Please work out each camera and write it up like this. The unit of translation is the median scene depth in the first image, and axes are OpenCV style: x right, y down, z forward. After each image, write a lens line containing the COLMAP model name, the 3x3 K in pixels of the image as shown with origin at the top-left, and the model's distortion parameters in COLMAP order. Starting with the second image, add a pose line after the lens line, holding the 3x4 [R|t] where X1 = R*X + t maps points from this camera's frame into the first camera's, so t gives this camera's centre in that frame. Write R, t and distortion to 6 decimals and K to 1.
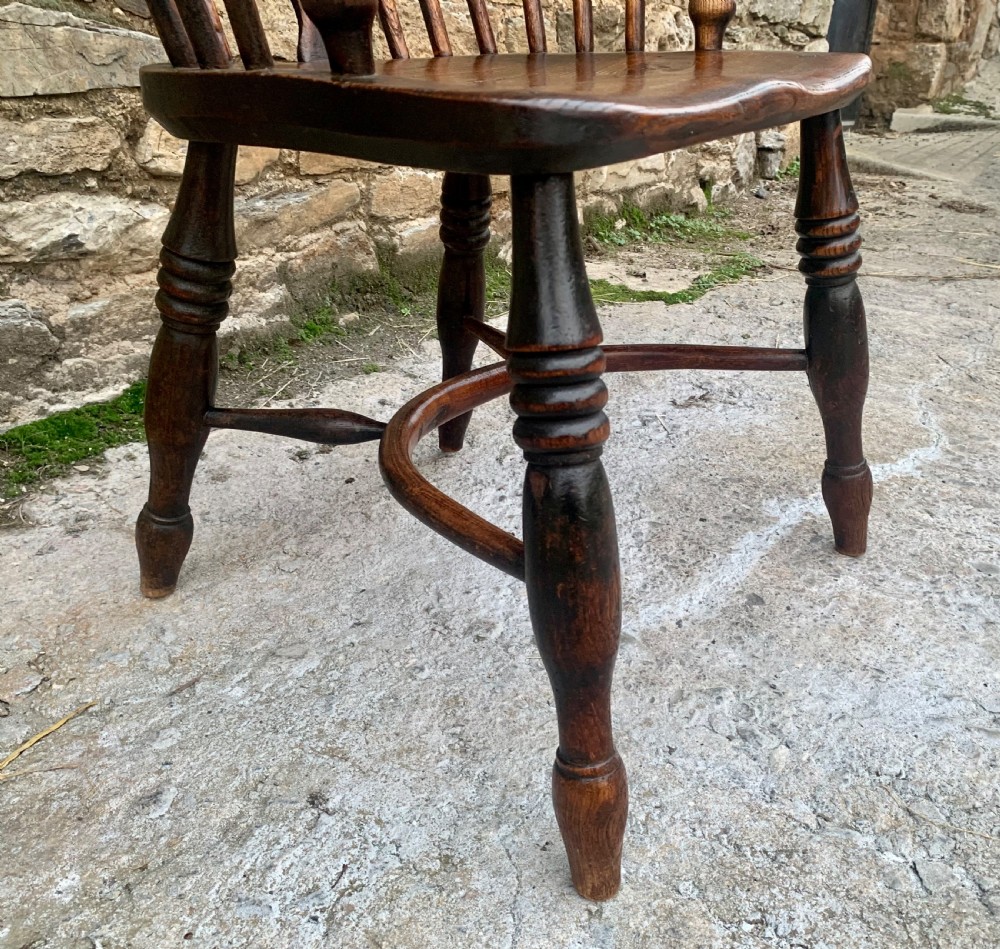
lens RADIAL K [[964.0, 0, 543.3], [0, 964.0, 475.8], [0, 0, 1]] dist [0.061342, -0.085845]
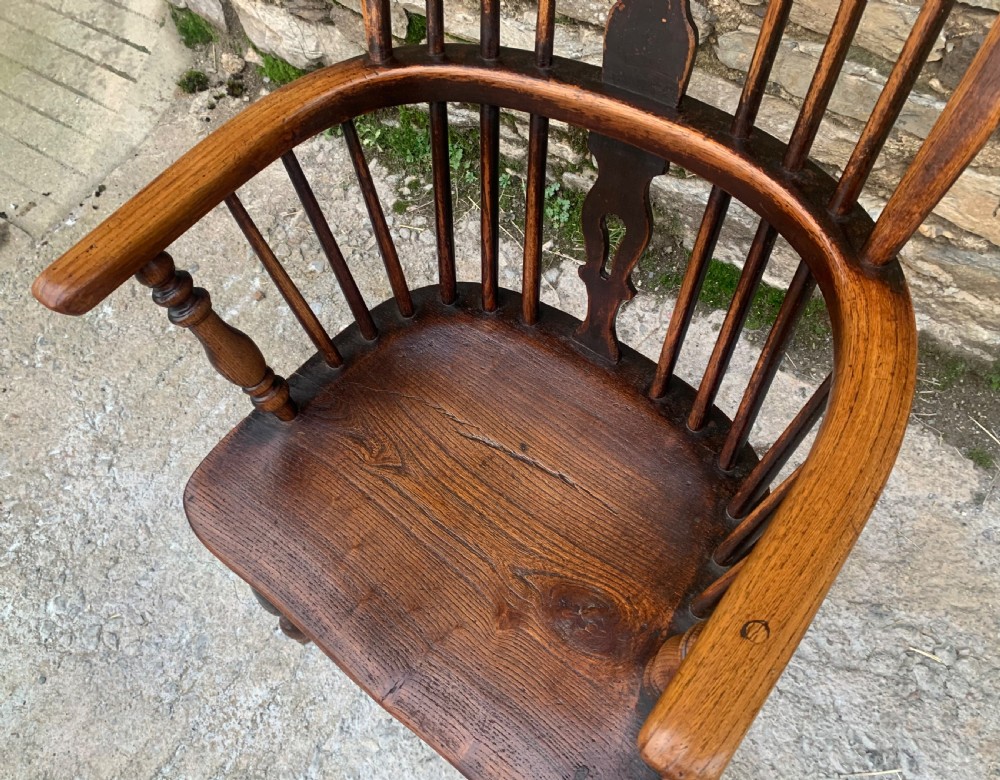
lens RADIAL K [[787.8, 0, 490.6], [0, 787.8, 380.7], [0, 0, 1]] dist [0.043867, -0.061533]
pose [[-0.082507, 0.871104, -0.484118, 0.228192], [-0.275460, 0.446916, 0.851110, -0.898974], [0.957765, 0.203578, 0.203081, 0.496123]]
